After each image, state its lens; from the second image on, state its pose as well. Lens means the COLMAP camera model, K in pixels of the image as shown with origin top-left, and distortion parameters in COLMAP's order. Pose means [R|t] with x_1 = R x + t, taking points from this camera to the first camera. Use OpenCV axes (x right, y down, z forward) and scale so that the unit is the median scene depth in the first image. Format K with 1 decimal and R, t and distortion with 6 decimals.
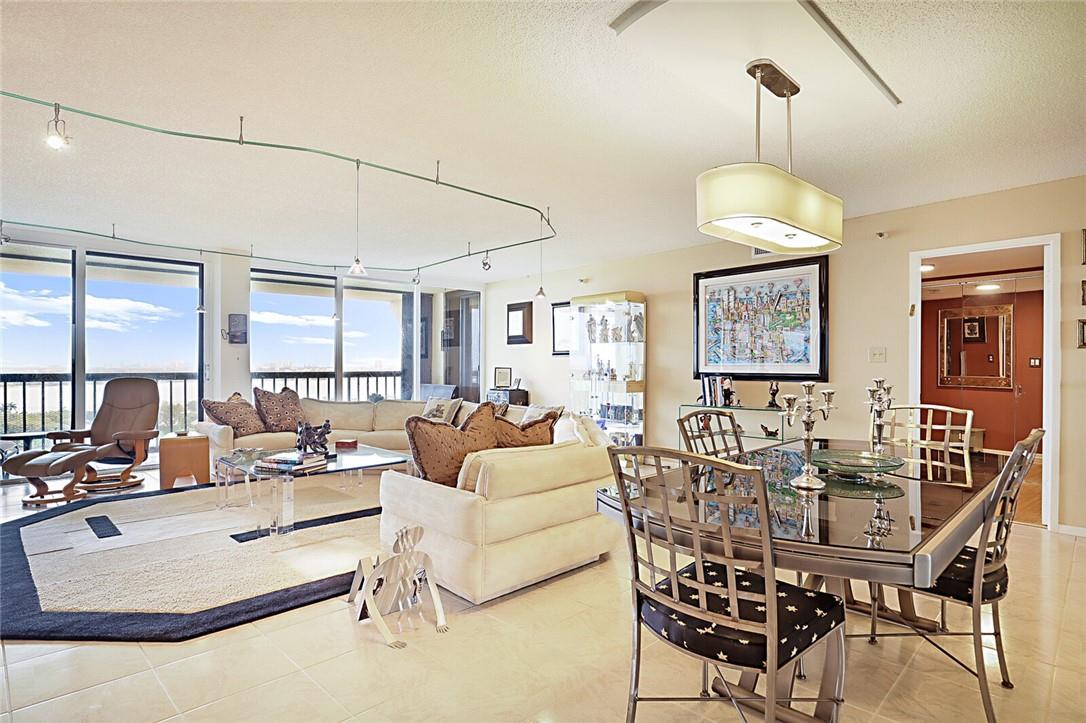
lens RADIAL K [[580.3, 0, 536.2], [0, 580.3, 364.8], [0, 0, 1]] dist [-0.026778, 0.006615]
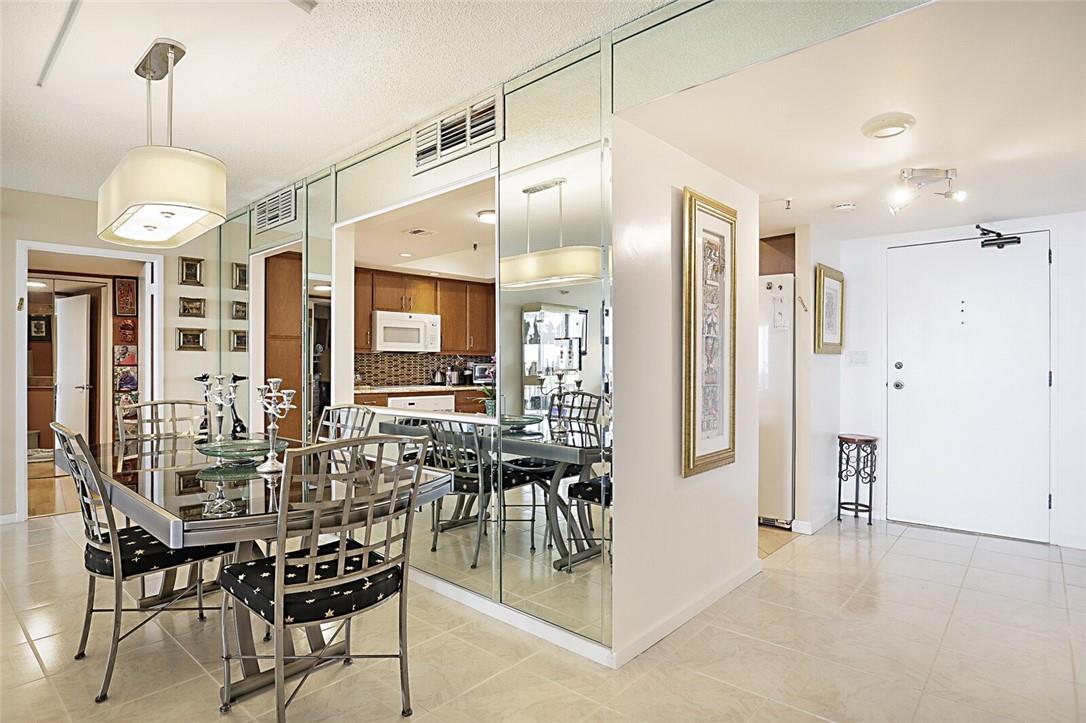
lens RADIAL K [[580.3, 0, 538.6], [0, 580.3, 368.7], [0, 0, 1]] dist [-0.026778, 0.006615]
pose [[-0.051135, -0.008907, 0.998652, -0.237813], [-0.001595, 0.999960, 0.008837, -0.000680], [-0.998690, -0.001141, -0.051147, 0.178986]]
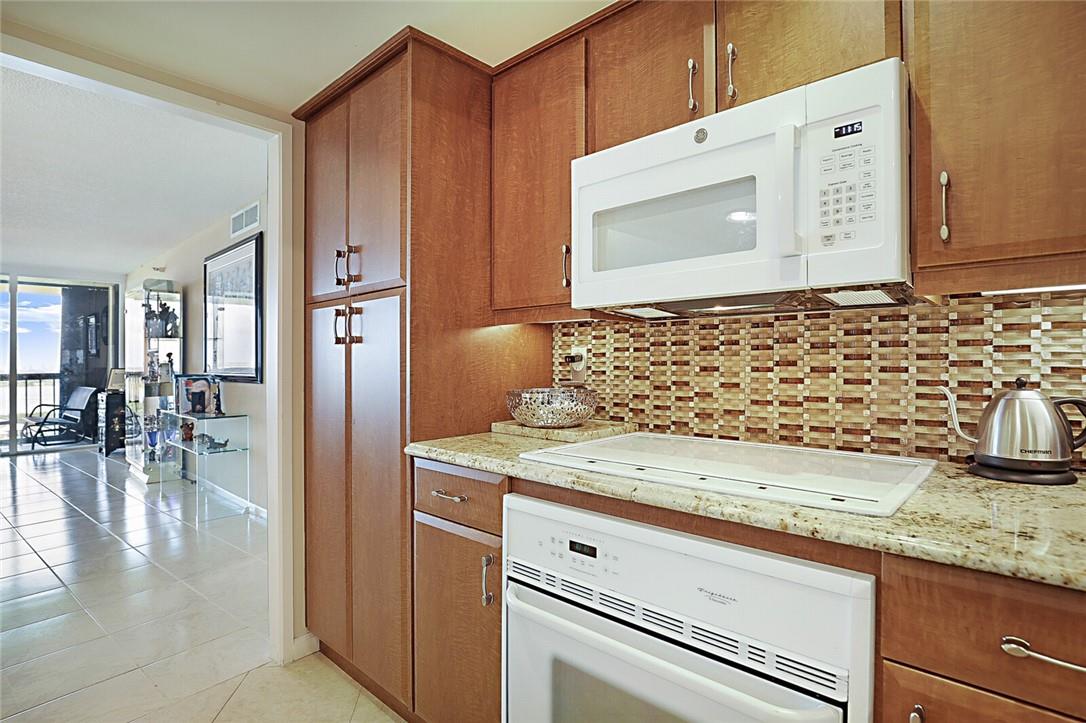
lens RADIAL K [[542.2, 0, 540.8], [0, 542.2, 360.5], [0, 0, 1]] dist [-0.024537, 0.002029]
pose [[0.992978, -0.013057, 0.117579, 0.710731], [0.012548, 0.999908, 0.005067, 0.000513], [-0.117635, -0.003556, 0.993051, 0.157013]]
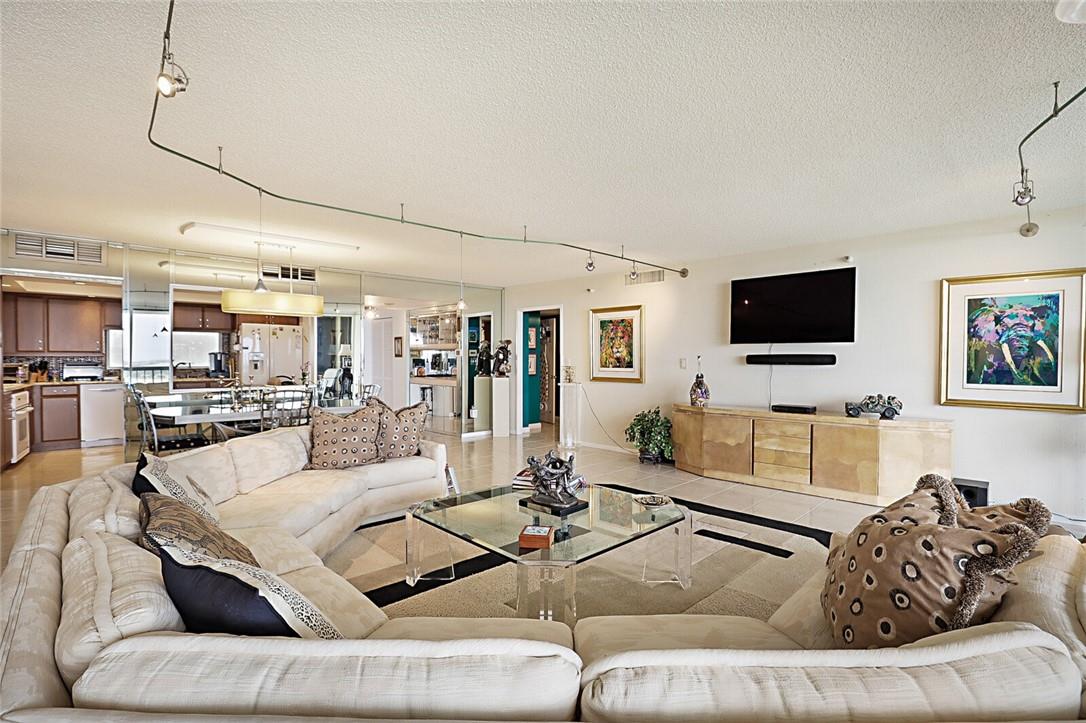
lens RADIAL K [[496.4, 0, 548.6], [0, 496.4, 366.1], [0, 0, 1]] dist [-0.022439, -0.000175]
pose [[-0.999910, -0.005769, 0.012082, -0.307632], [-0.005562, 0.999838, 0.017127, -0.019878], [-0.012178, 0.017058, -0.999780, 1.283811]]
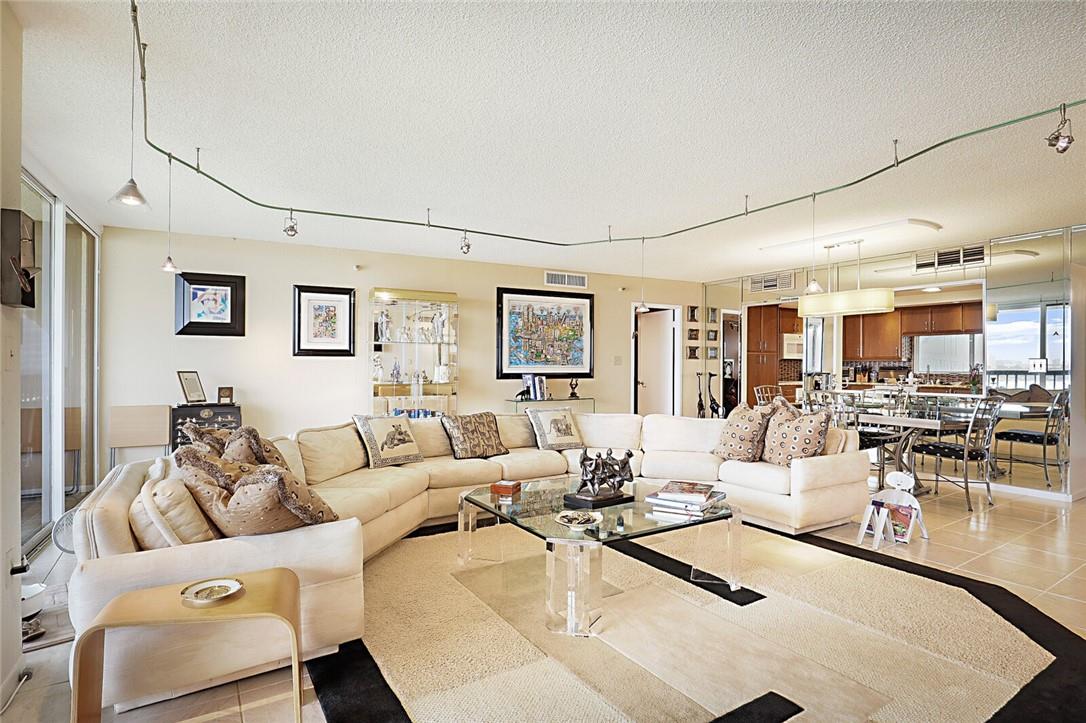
lens RADIAL K [[558.5, 0, 545.6], [0, 558.5, 363.6], [0, 0, 1]] dist [-0.021980, 0.000243]
pose [[0.199222, 0.000519, 0.979954, -0.859357], [-0.001938, 0.999998, -0.000136, -0.006658], [-0.979953, -0.001872, 0.199222, 0.742388]]
